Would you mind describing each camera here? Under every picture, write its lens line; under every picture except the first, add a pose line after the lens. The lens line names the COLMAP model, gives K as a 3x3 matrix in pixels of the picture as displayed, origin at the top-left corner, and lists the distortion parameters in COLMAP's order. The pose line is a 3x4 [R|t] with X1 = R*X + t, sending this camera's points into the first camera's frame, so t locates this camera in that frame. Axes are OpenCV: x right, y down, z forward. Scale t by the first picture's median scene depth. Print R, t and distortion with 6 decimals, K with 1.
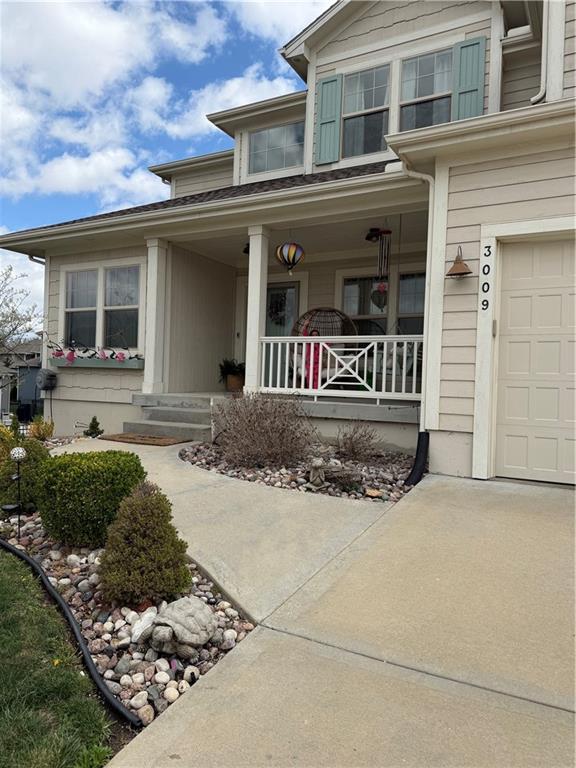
lens RADIAL K [[552.1, 0, 290.7], [0, 552.1, 392.4], [0, 0, 1]] dist [0.140325, -0.230894]
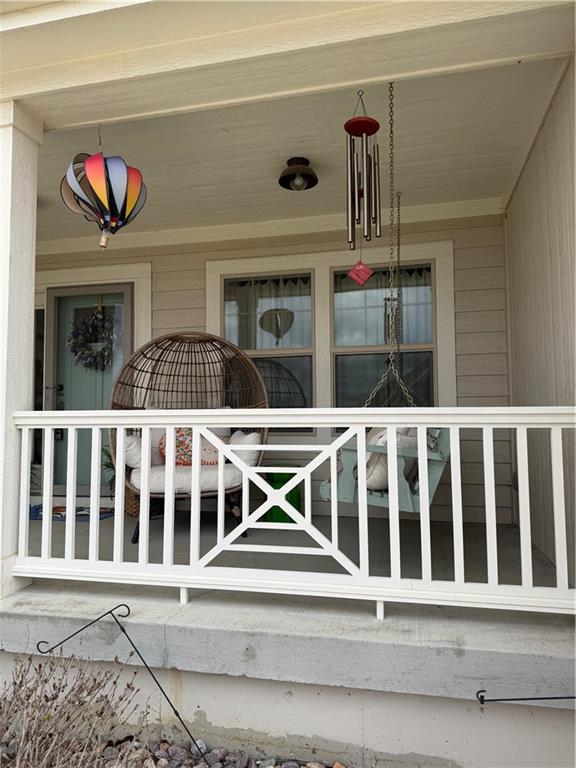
lens RADIAL K [[552.1, 0, 290.7], [0, 552.1, 392.4], [0, 0, 1]] dist [0.140325, -0.230894]
pose [[0.961724, -0.022470, 0.273096, 0.017264], [0.039478, 0.997597, -0.056943, -0.090200], [-0.271160, 0.065545, 0.960300, 0.650075]]
